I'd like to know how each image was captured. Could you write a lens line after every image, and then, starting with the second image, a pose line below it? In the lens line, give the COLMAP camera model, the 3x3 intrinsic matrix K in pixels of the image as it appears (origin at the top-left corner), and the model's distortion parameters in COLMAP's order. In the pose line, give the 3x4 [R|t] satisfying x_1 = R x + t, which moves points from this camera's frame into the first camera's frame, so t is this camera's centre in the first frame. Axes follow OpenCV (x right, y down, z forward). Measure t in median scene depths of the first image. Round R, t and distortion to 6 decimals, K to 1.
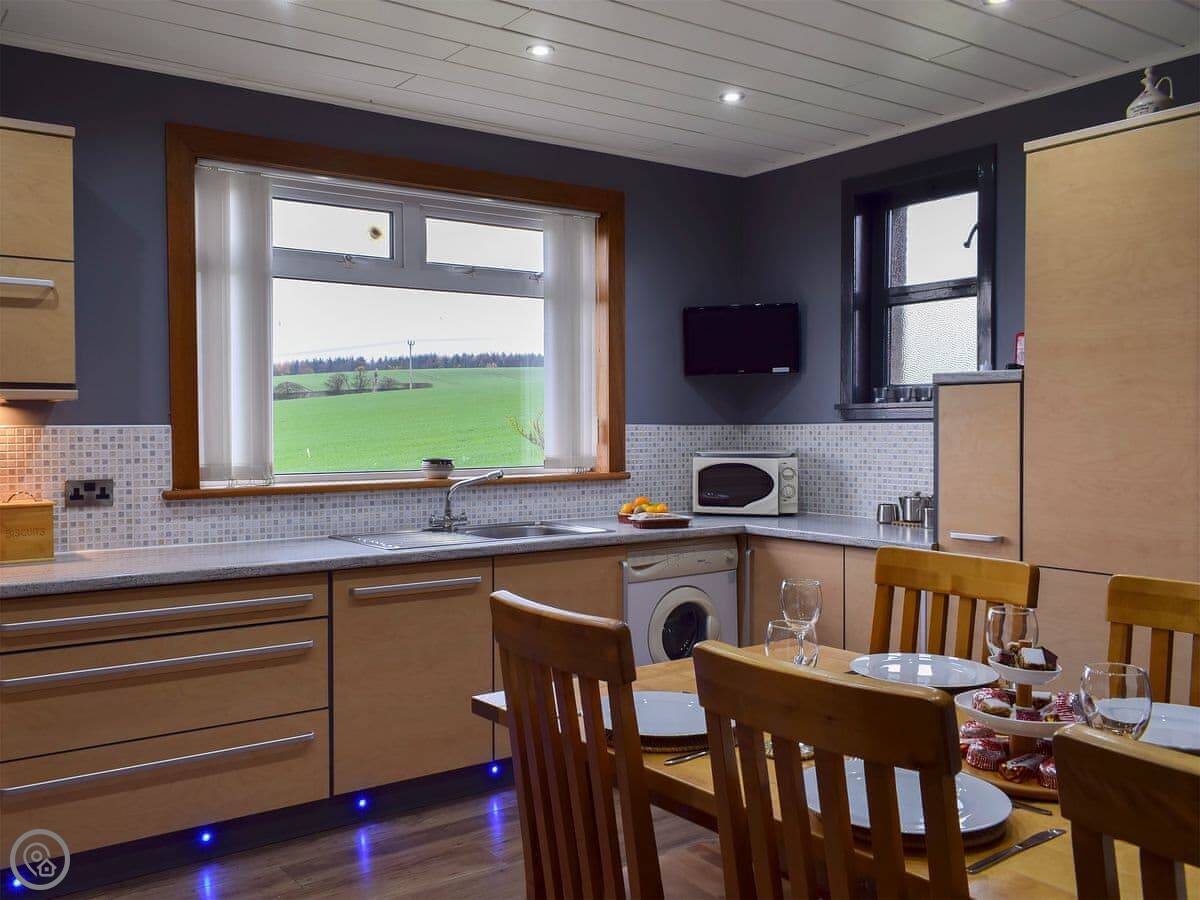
lens RADIAL K [[1083.5, 0, 600.0], [0, 1083.5, 450.0], [0, 0, 1]] dist [0.066336, 0.021067]
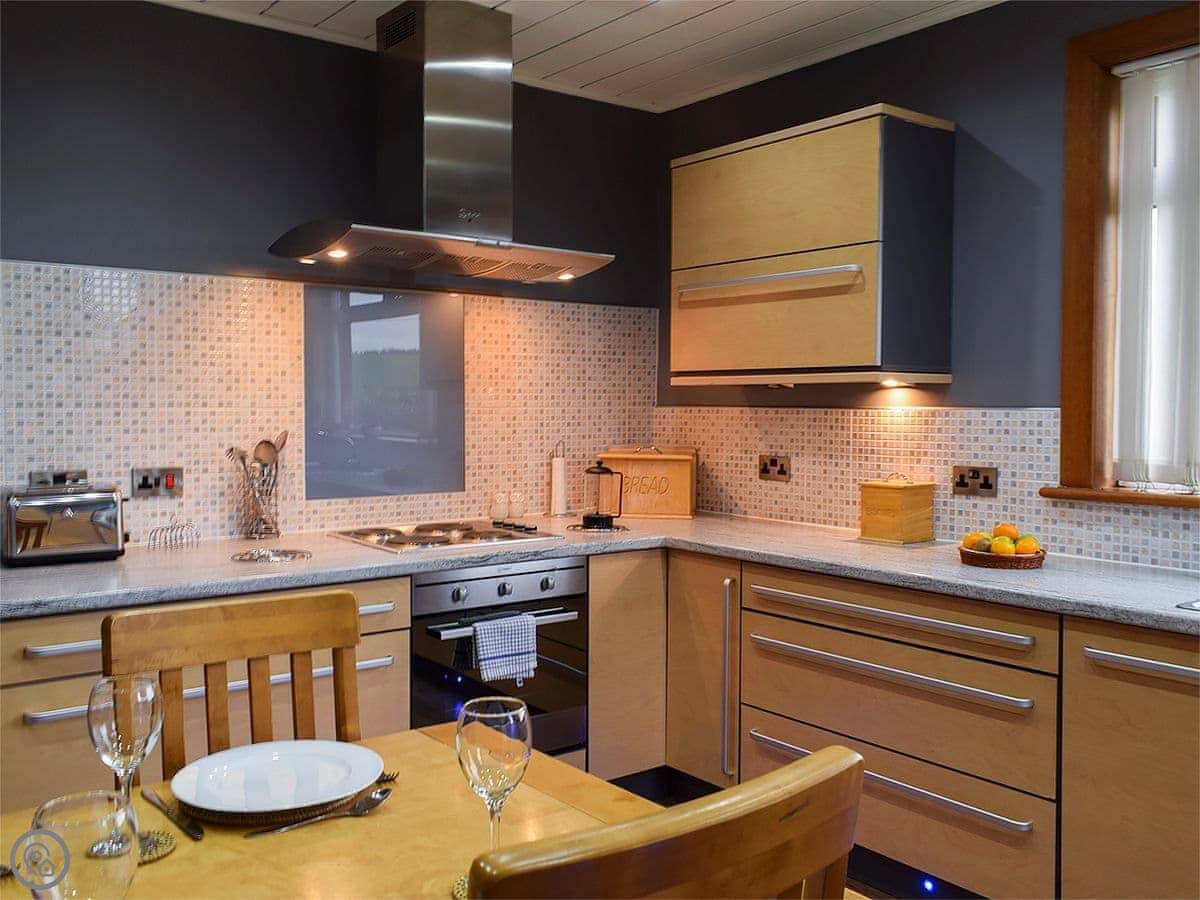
lens RADIAL K [[1083.5, 0, 600.0], [0, 1083.5, 450.0], [0, 0, 1]] dist [0.066336, 0.021067]
pose [[0.024496, 0.041829, -0.998824, 0.436631], [-0.034219, 0.998574, 0.040979, -0.013594], [0.999114, 0.033175, 0.025892, 0.641966]]
